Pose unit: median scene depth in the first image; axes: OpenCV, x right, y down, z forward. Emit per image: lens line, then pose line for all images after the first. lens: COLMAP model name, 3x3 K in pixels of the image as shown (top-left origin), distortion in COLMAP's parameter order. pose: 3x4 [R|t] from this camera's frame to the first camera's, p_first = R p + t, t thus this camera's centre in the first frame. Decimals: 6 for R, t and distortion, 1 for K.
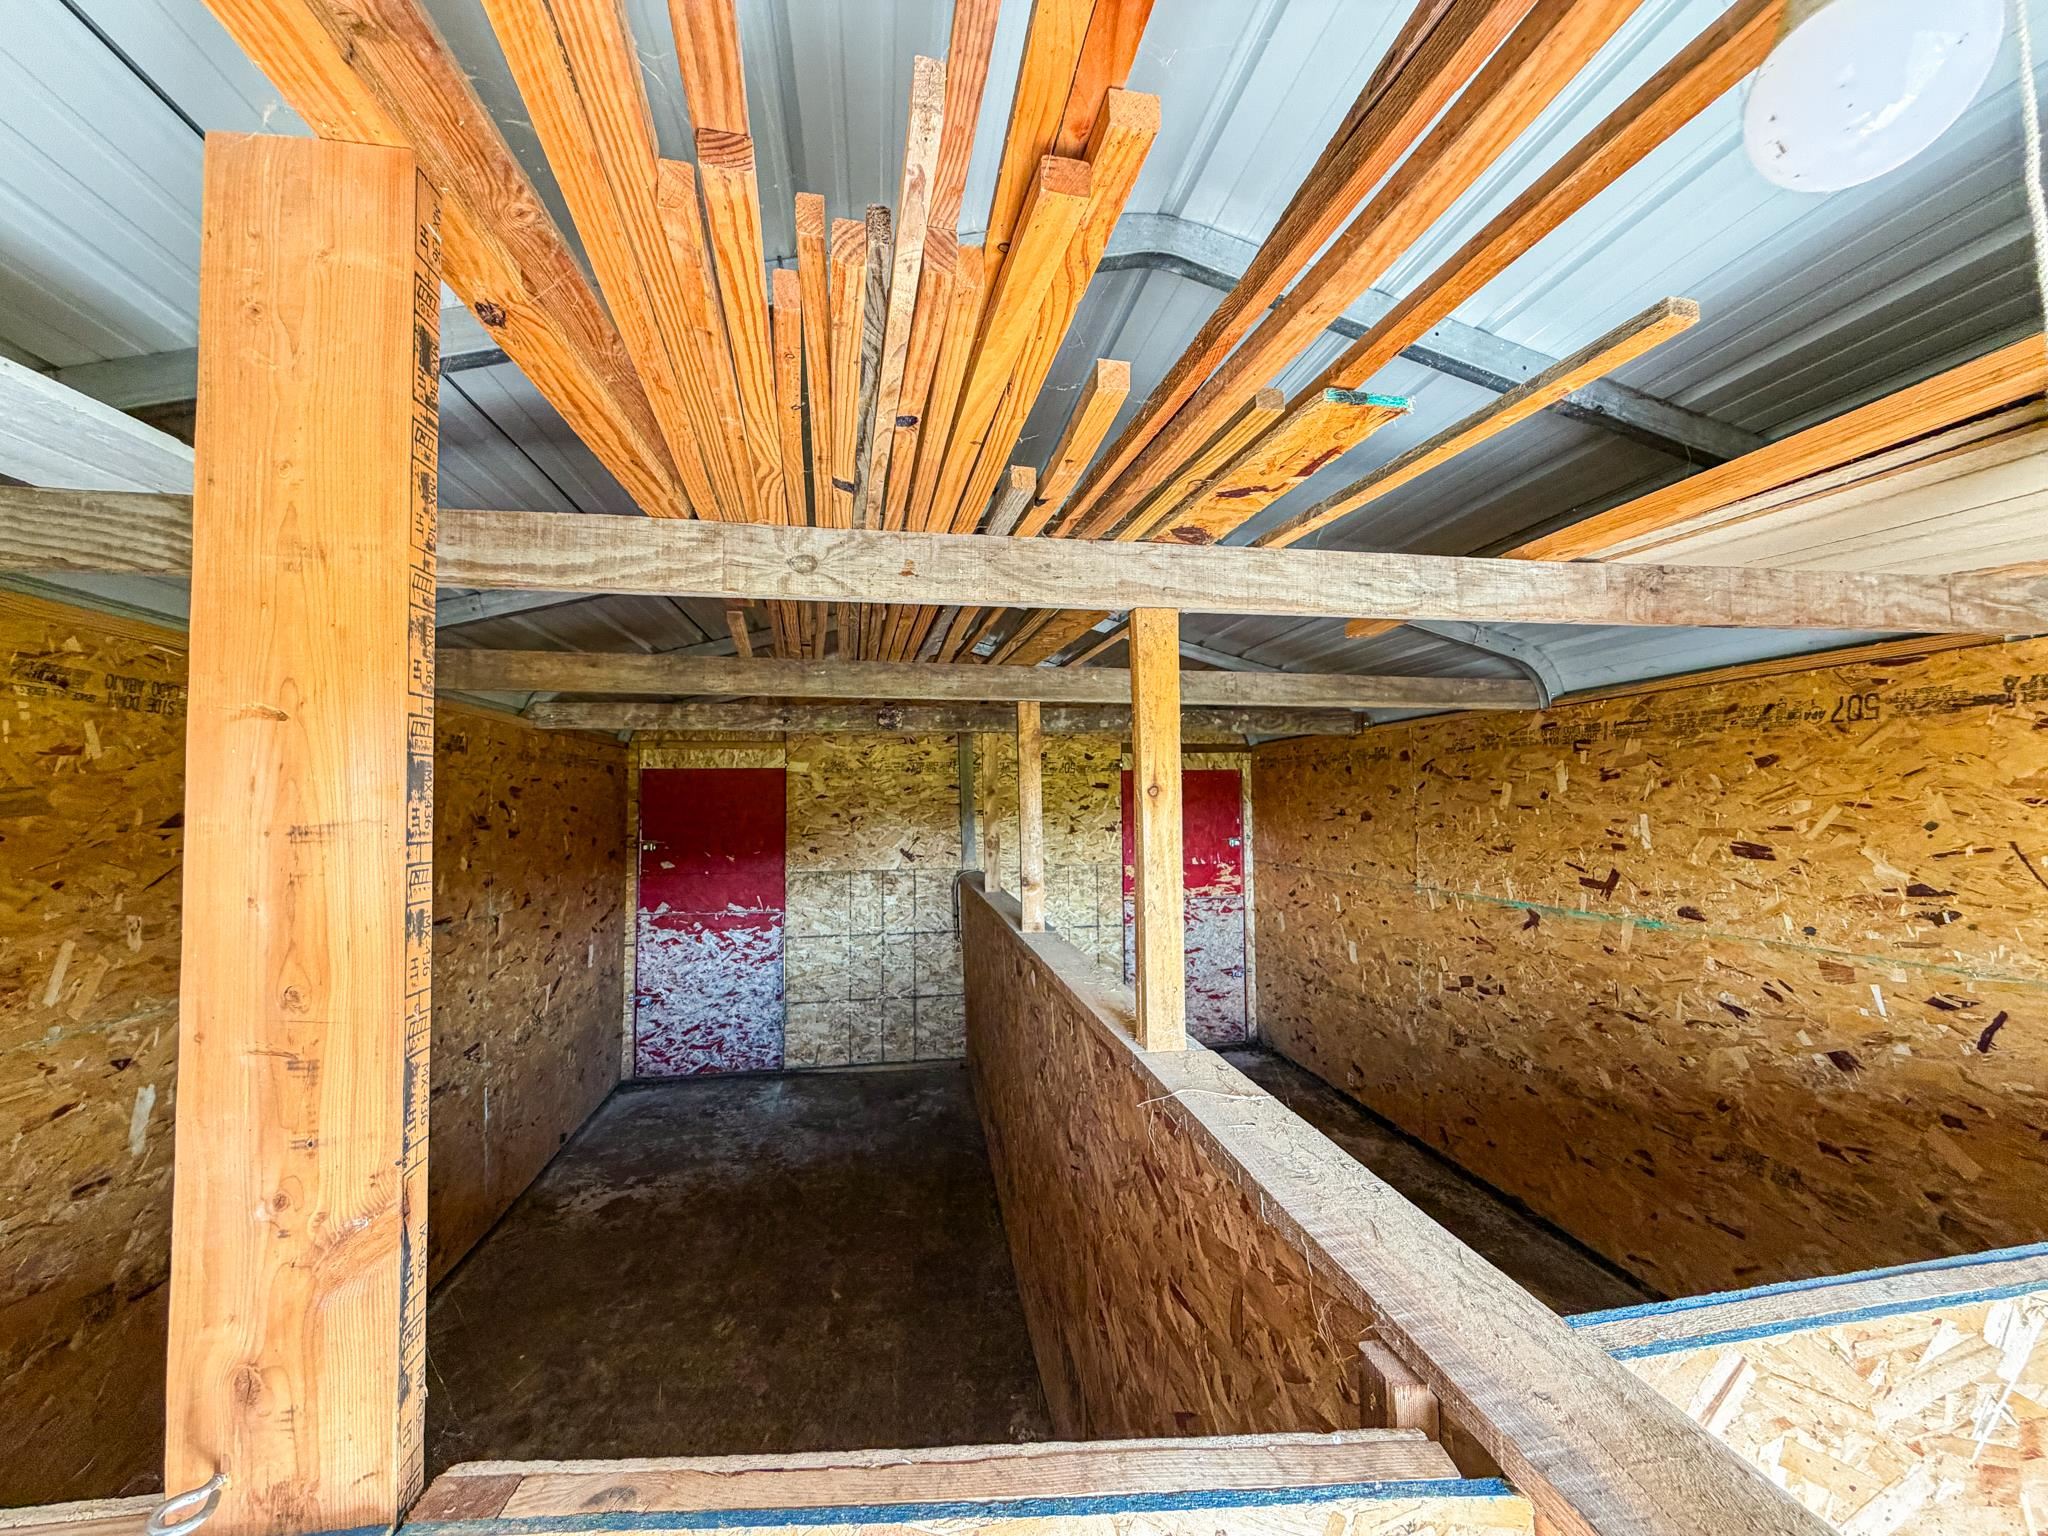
lens RADIAL K [[819.8, 0, 1021.8], [0, 819.8, 772.2], [0, 0, 1]] dist [-0.000249, 0.000137]
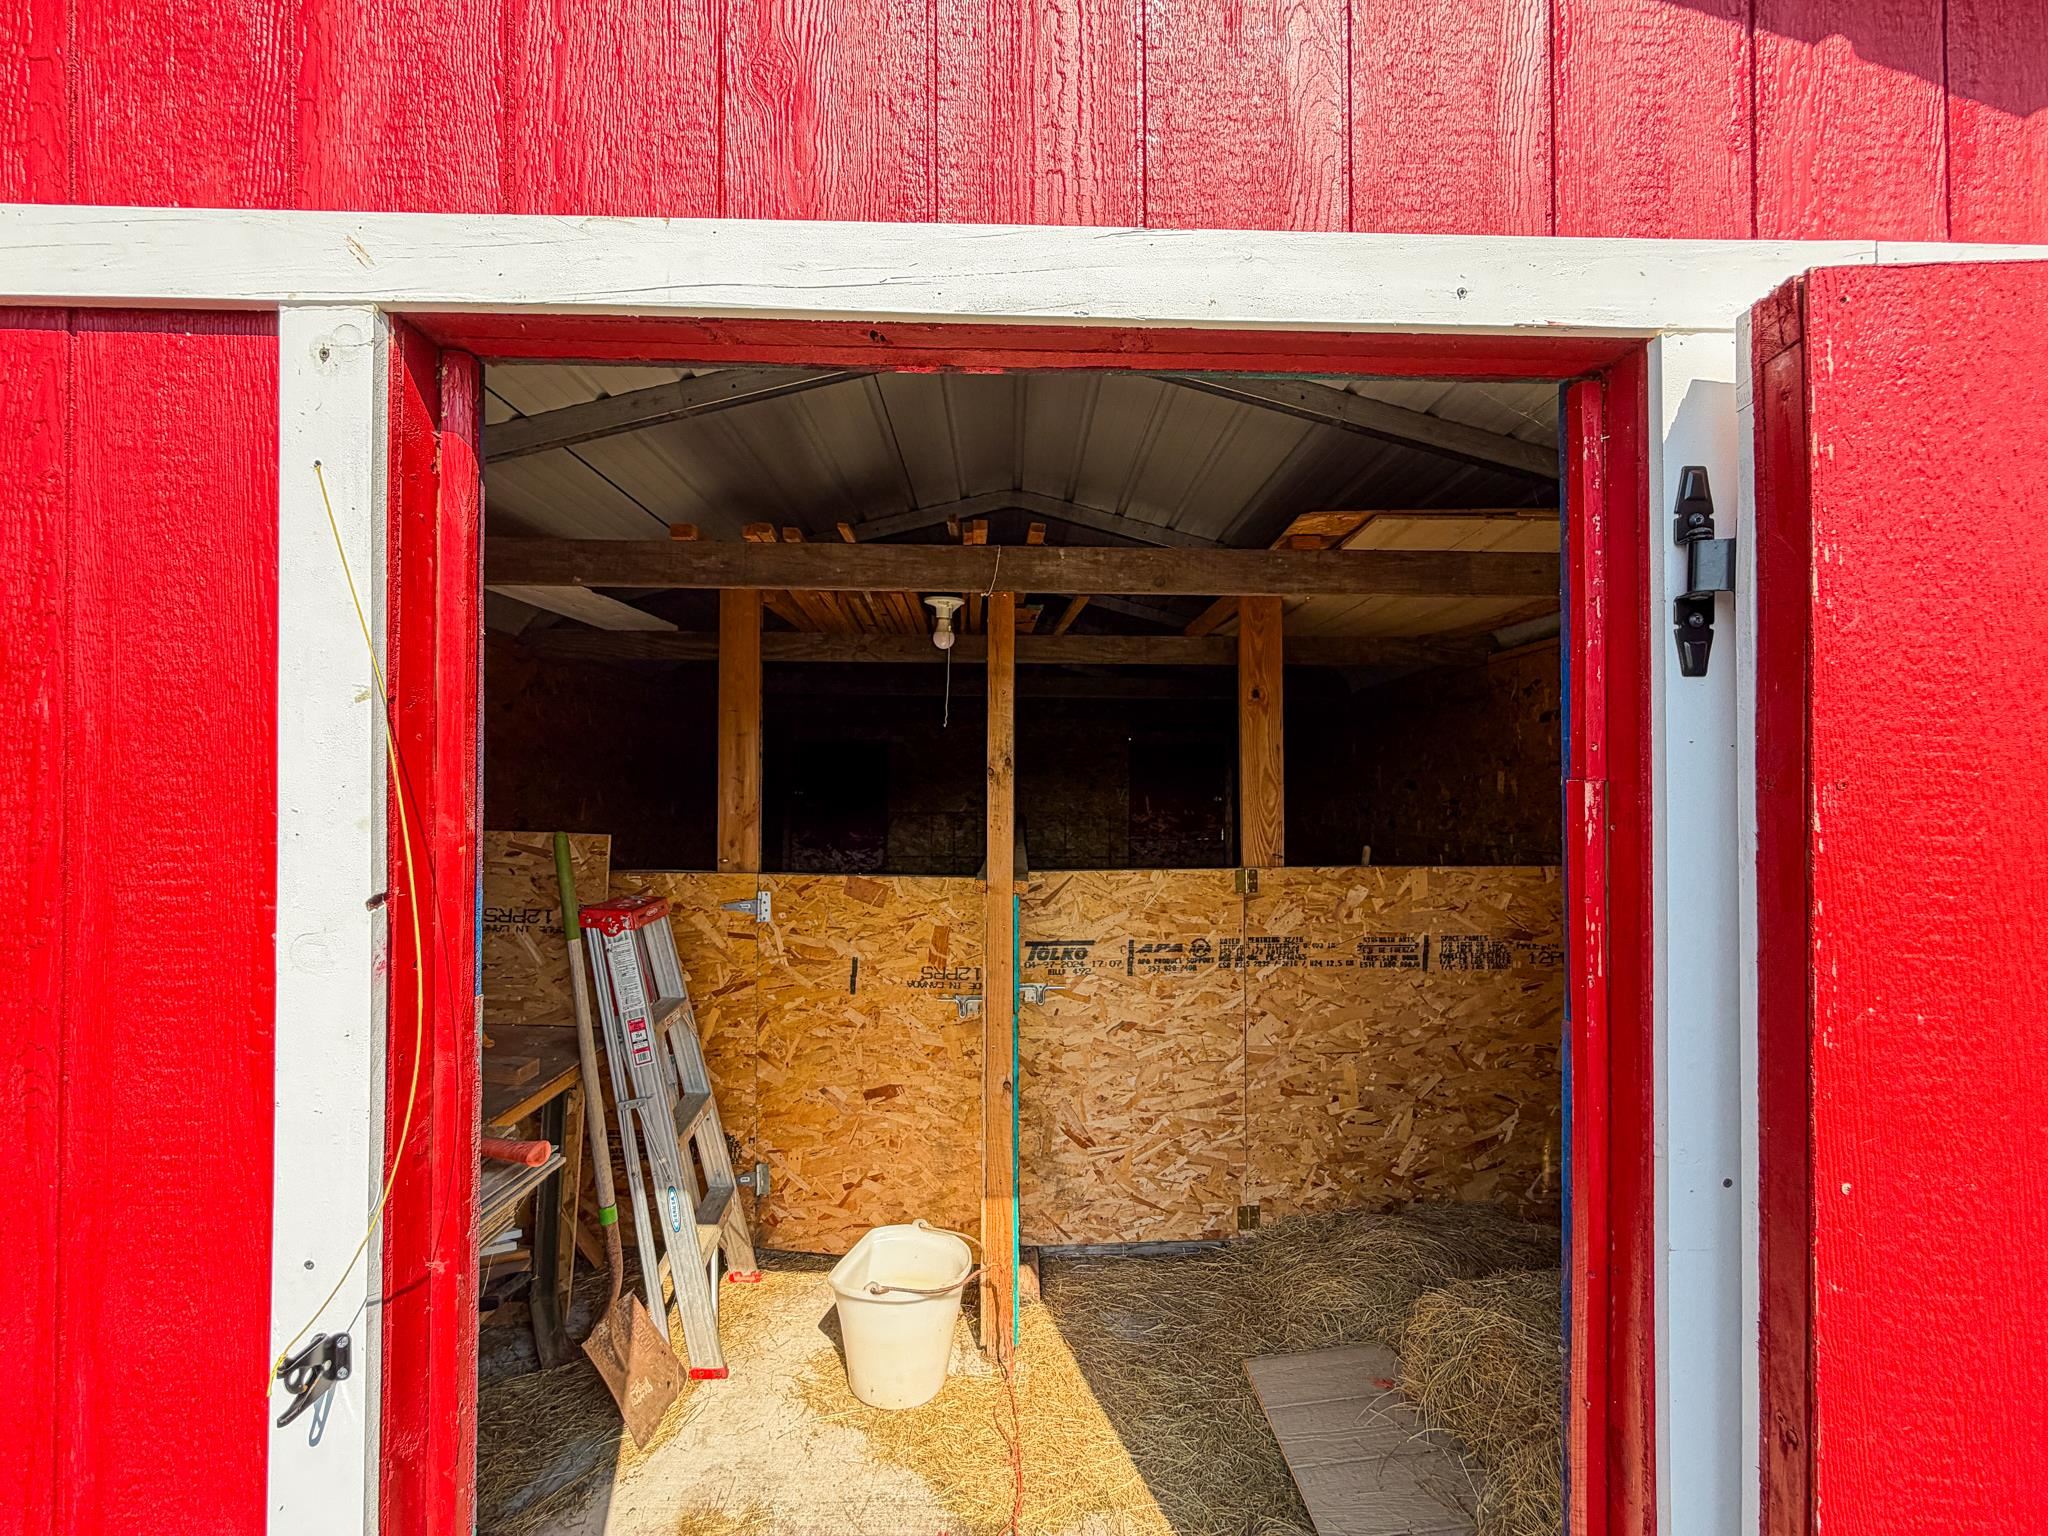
lens RADIAL K [[819.8, 0, 1024.6], [0, 819.8, 769.0], [0, 0, 1]] dist [-0.000249, 0.000137]
pose [[0.988339, 0.011796, -0.151810, 0.172645], [-0.009193, 0.999799, 0.017840, 0.019575], [0.151990, -0.016237, 0.988249, -0.398983]]
